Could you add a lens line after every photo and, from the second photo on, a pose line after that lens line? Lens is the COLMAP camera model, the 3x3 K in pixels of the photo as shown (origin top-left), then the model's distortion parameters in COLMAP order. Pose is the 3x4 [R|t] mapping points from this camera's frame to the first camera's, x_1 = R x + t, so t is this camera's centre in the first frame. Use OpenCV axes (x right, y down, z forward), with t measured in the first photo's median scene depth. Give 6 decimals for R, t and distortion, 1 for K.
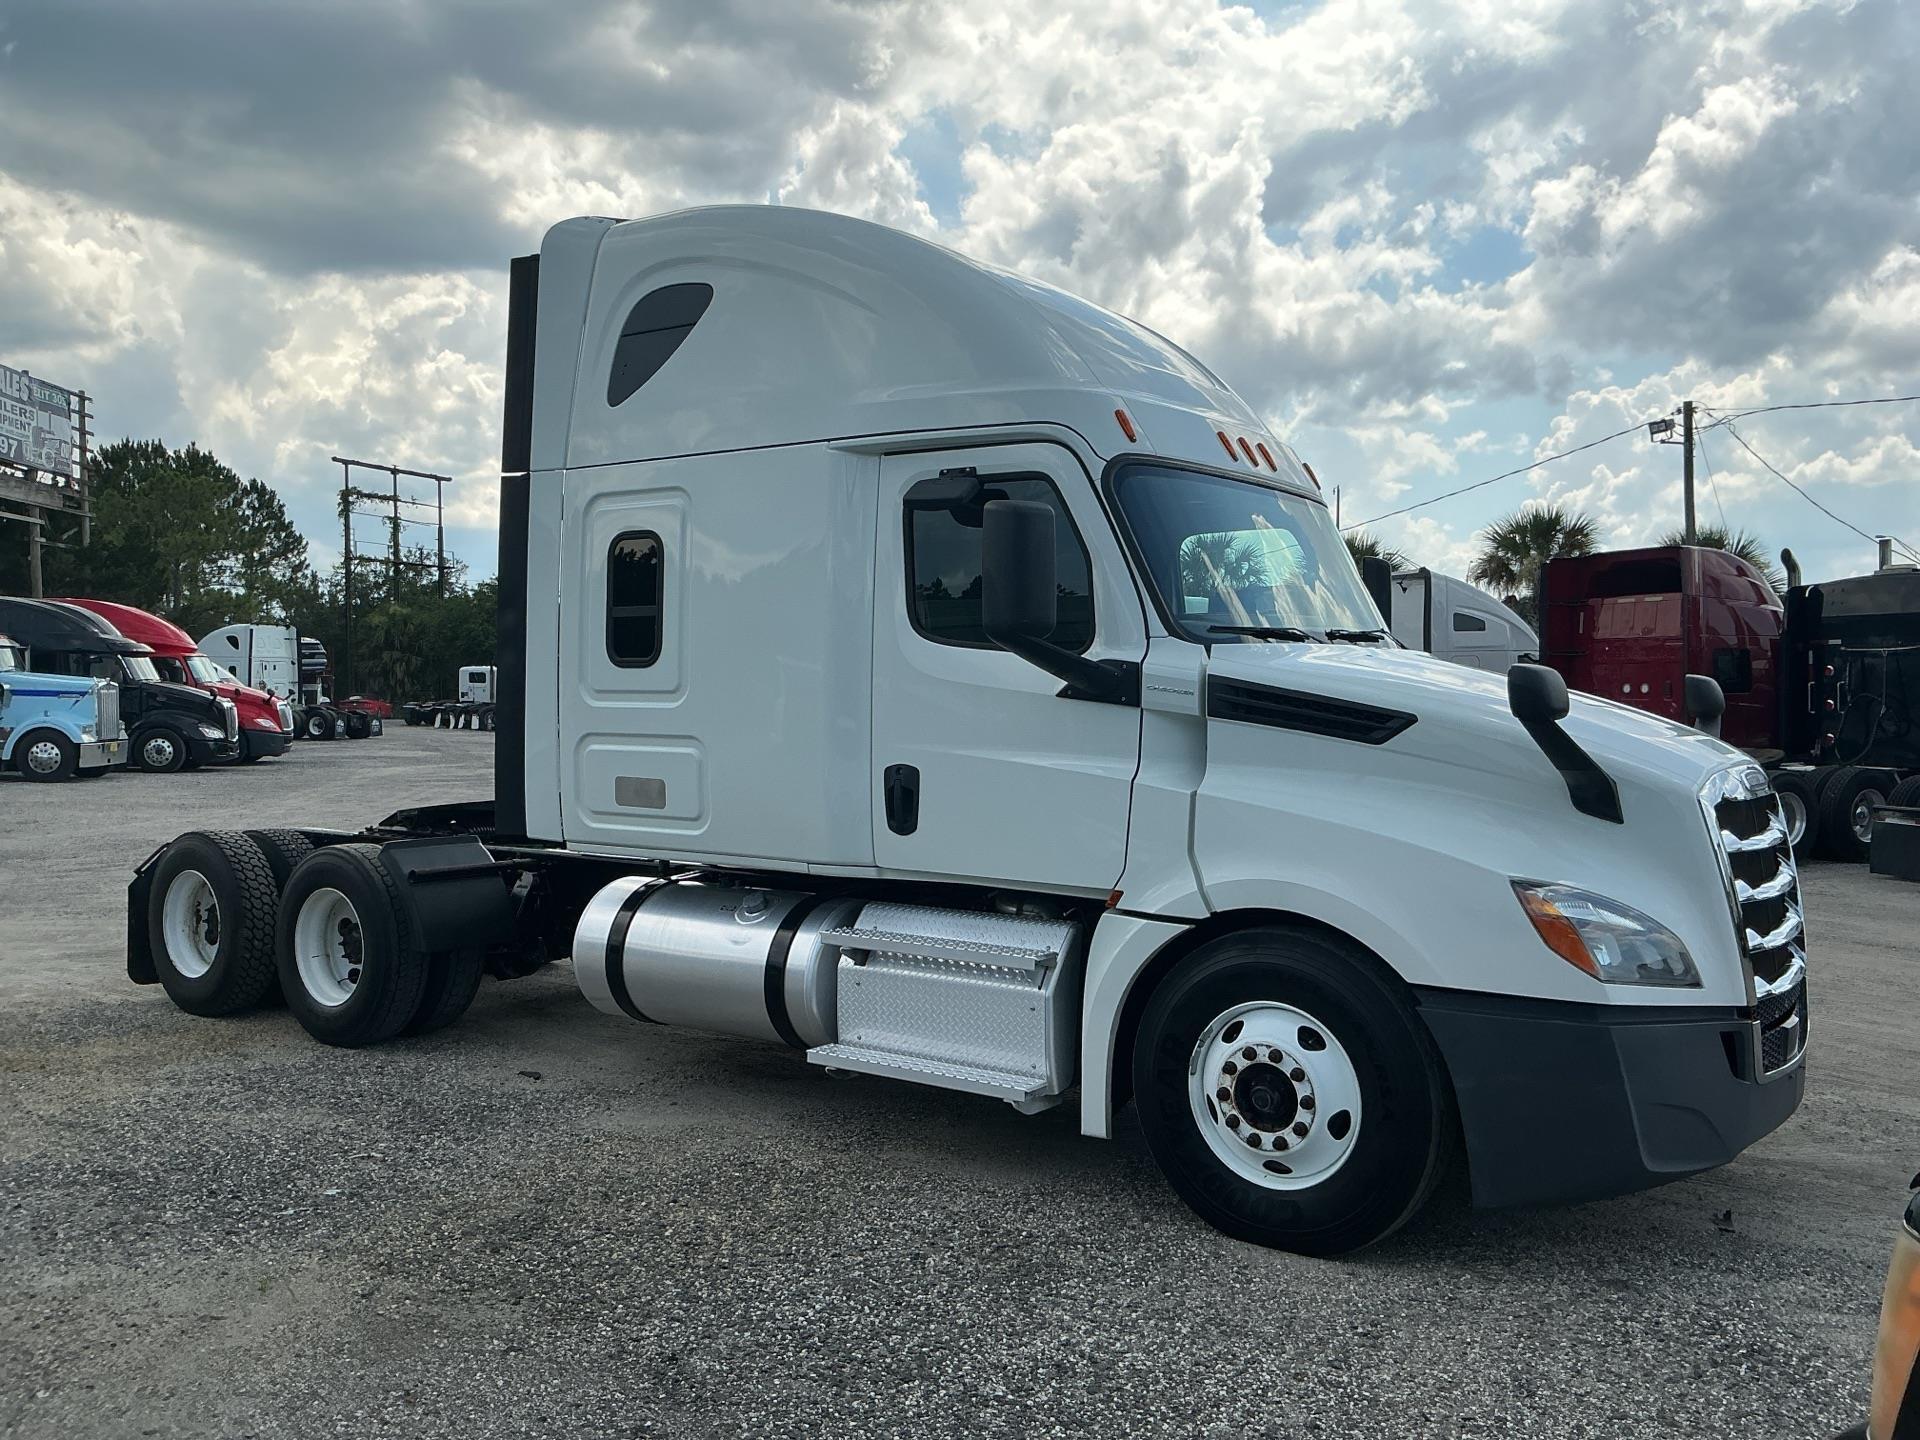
lens RADIAL K [[1615.8, 0, 949.5], [0, 1615.8, 735.5], [0, 0, 1]] dist [0.060158, -0.124358]
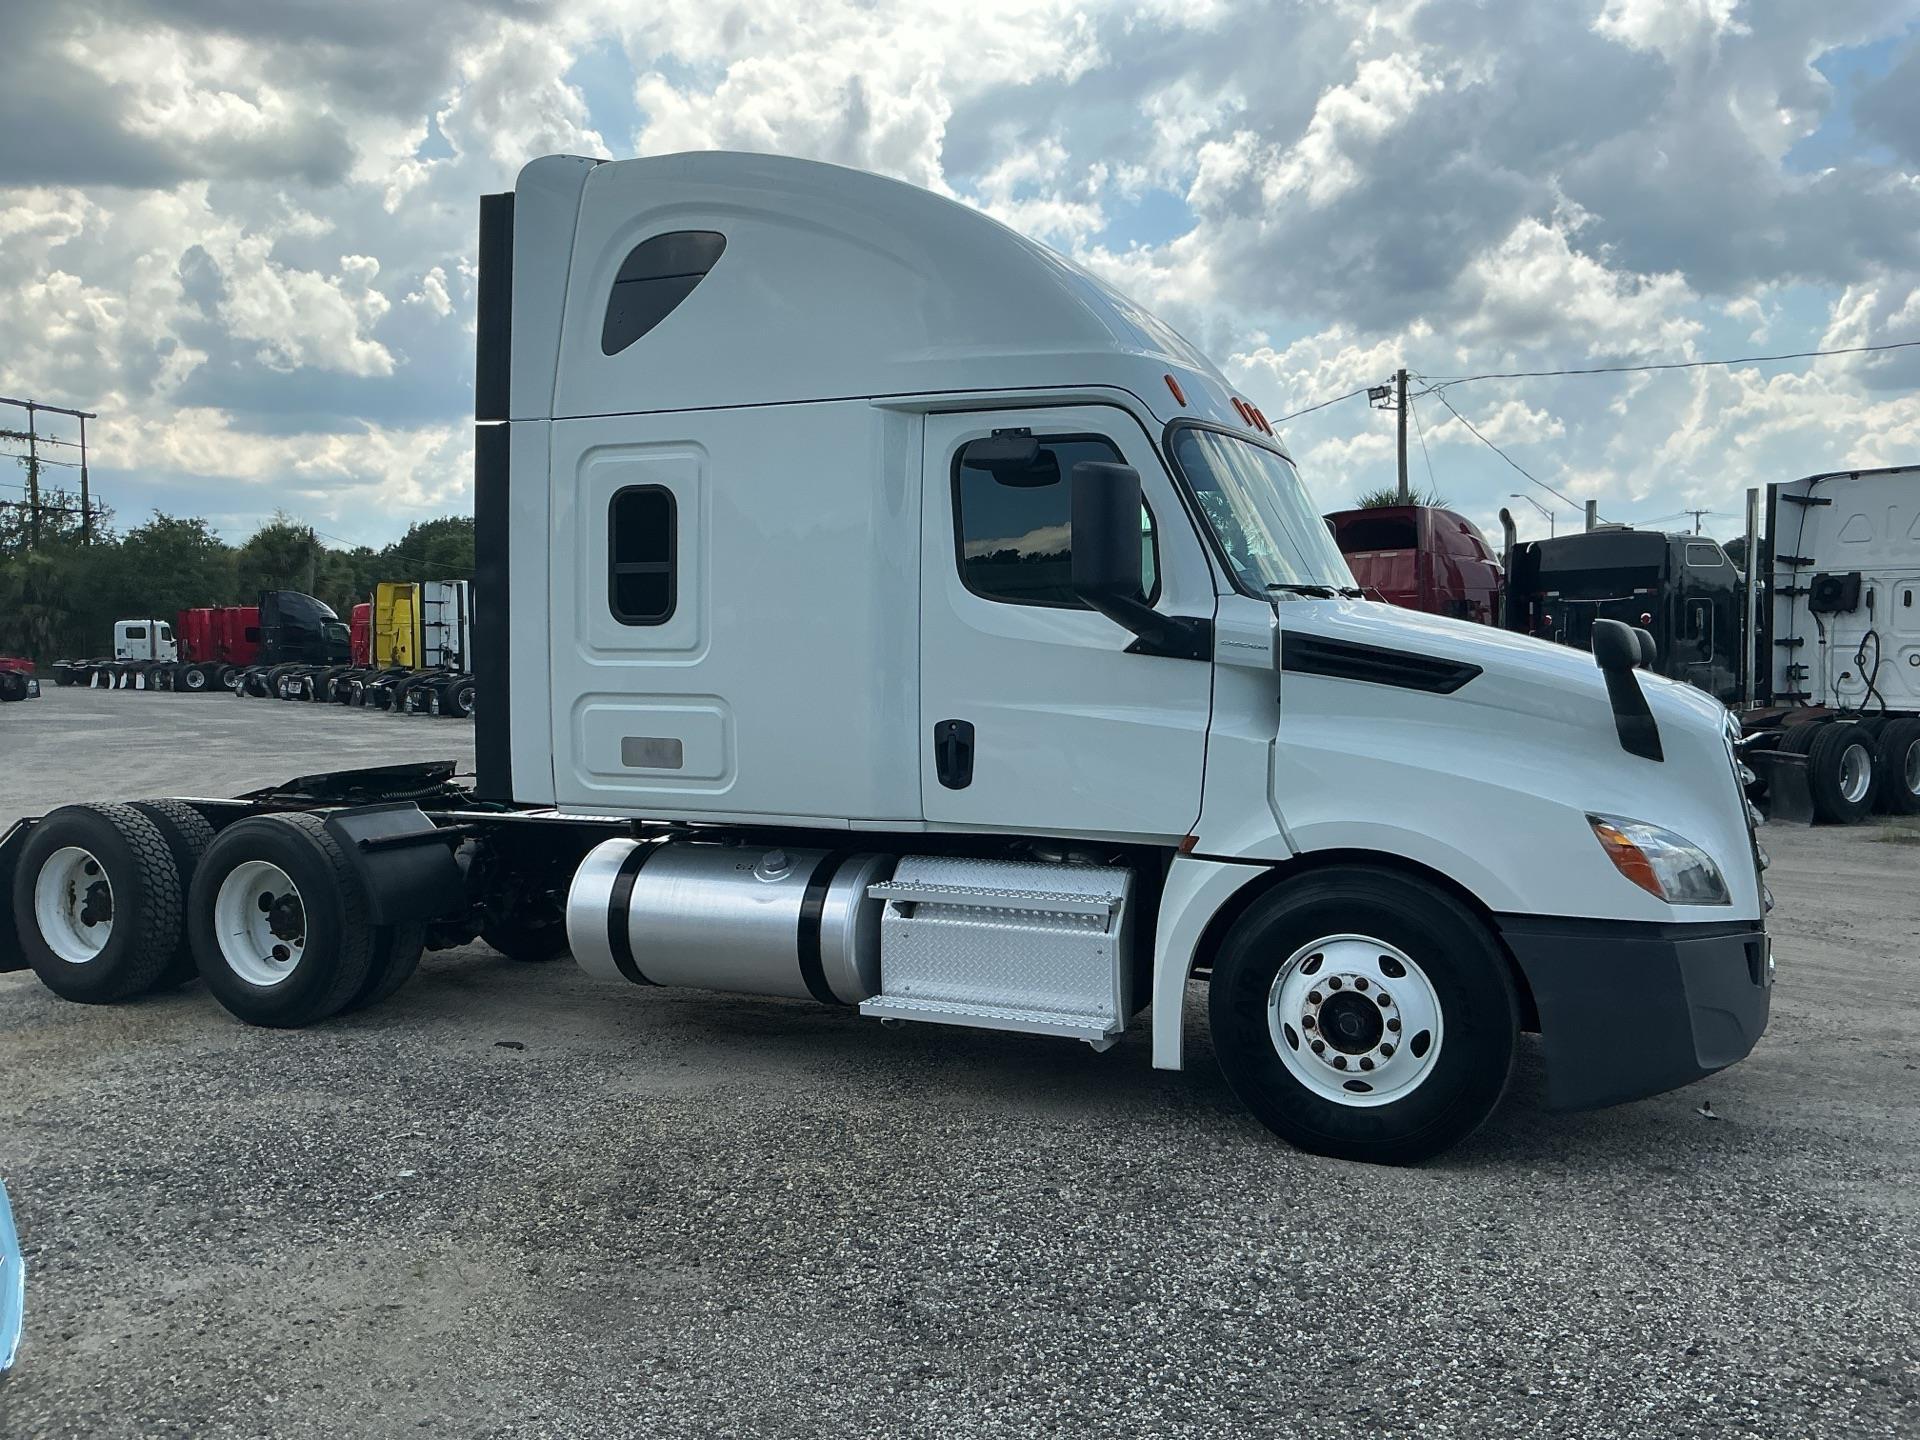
lens RADIAL K [[1644.5, 0, 927.9], [0, 1644.5, 742.2], [0, 0, 1]] dist [0.038643, -0.078104]
pose [[0.980961, -0.017545, 0.193410, -0.203936], [0.011335, 0.999386, 0.033166, -0.002075], [-0.193873, -0.030342, 0.980557, -0.010406]]
